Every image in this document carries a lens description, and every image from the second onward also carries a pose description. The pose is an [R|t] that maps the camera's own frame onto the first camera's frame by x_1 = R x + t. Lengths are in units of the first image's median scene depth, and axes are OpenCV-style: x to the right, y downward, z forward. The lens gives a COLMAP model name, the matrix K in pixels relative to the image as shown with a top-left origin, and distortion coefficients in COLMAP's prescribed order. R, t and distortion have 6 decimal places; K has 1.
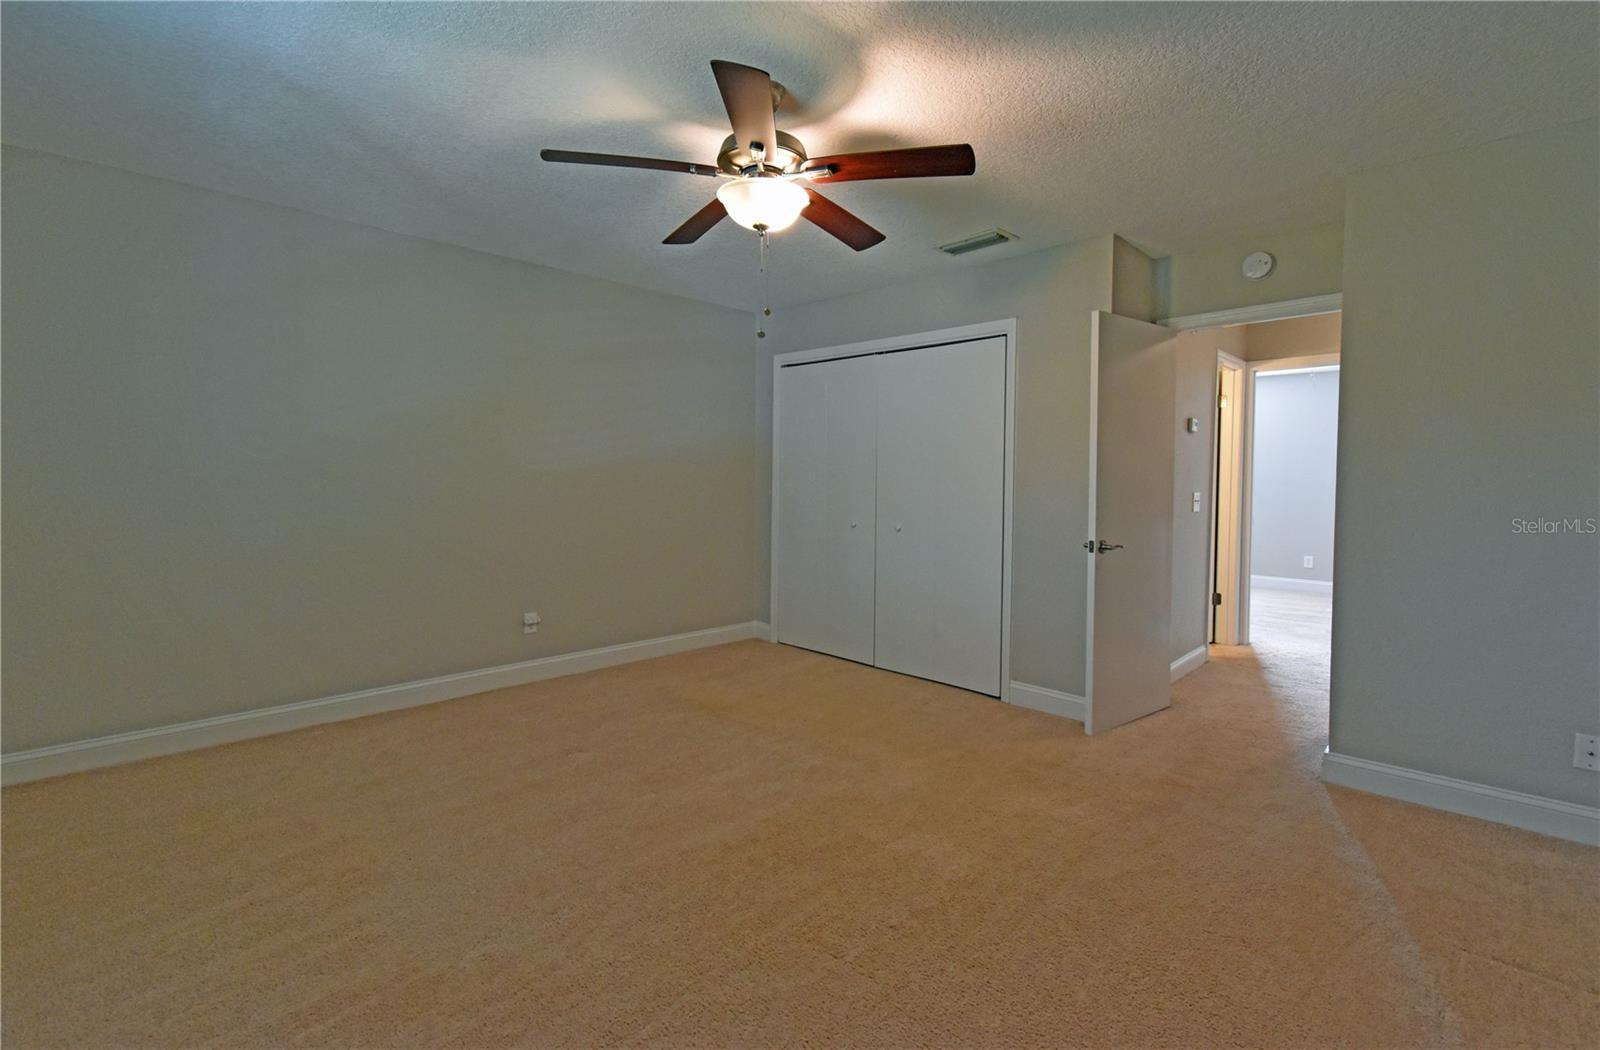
lens RADIAL K [[737.2, 0, 795.1], [0, 737.2, 506.6], [0, 0, 1]] dist [0.008829, 0.000041]
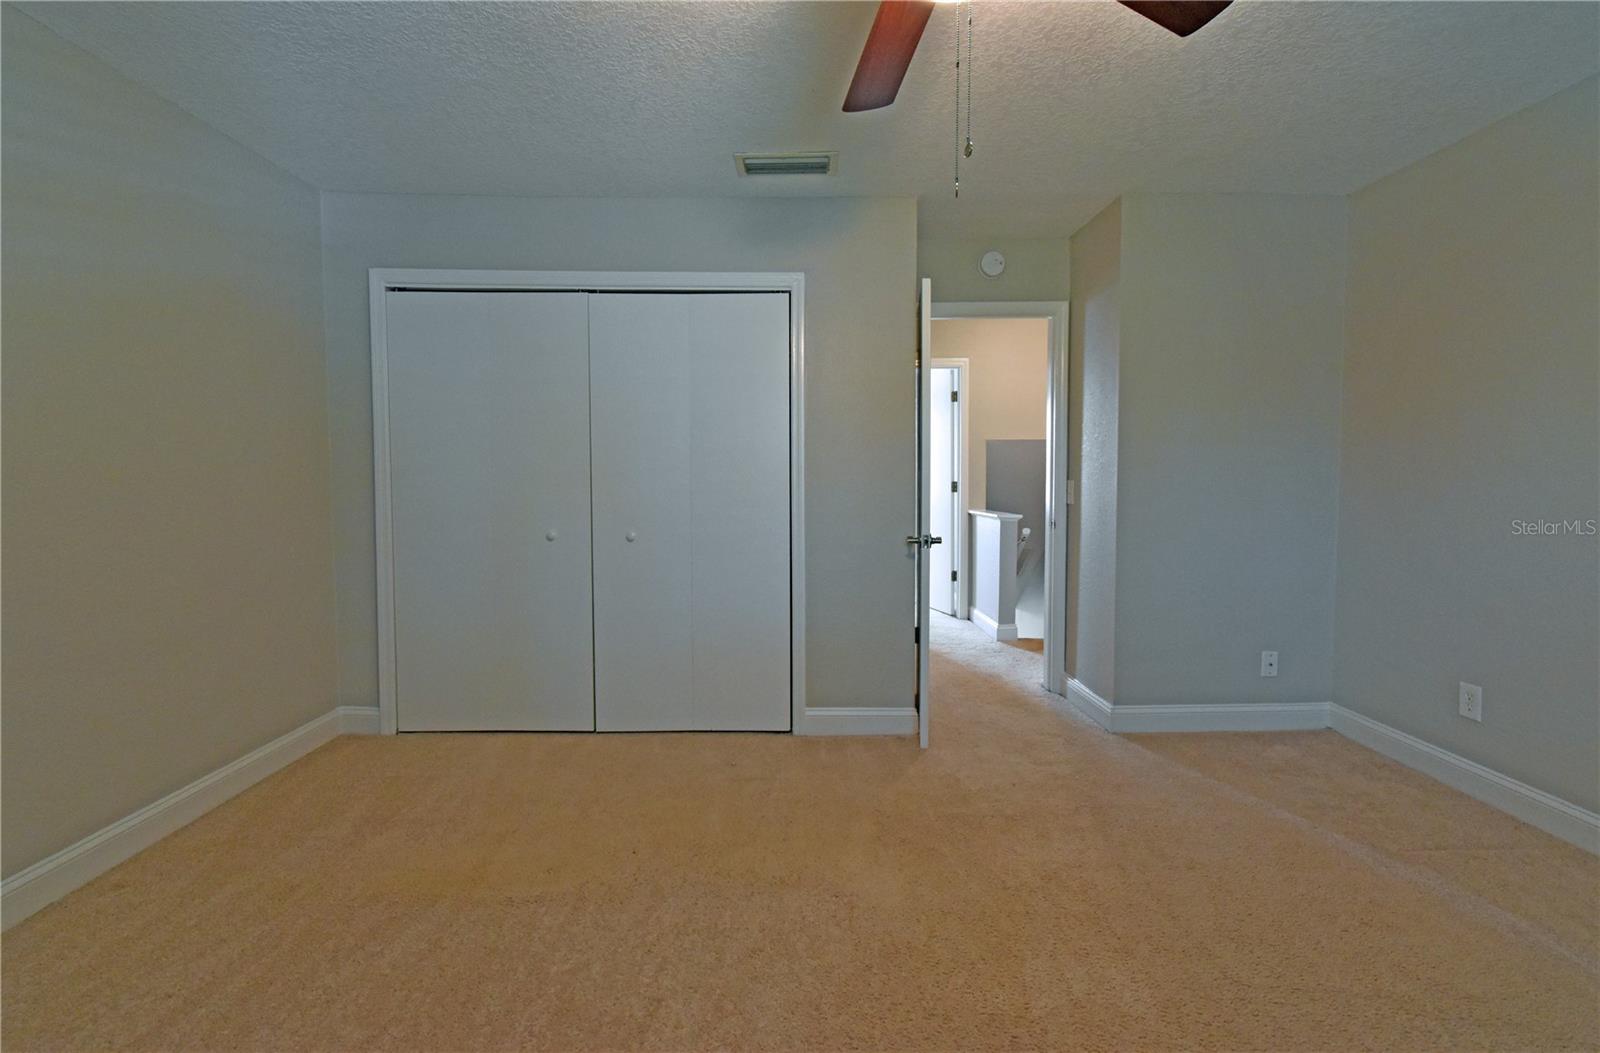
lens RADIAL K [[737.2, 0, 795.1], [0, 737.2, 508.1], [0, 0, 1]] dist [0.008829, 0.000041]
pose [[0.692242, -0.049752, 0.719948, -0.311060], [0.036881, 0.998756, 0.033557, -0.020197], [-0.720722, 0.003323, 0.693216, 0.428588]]
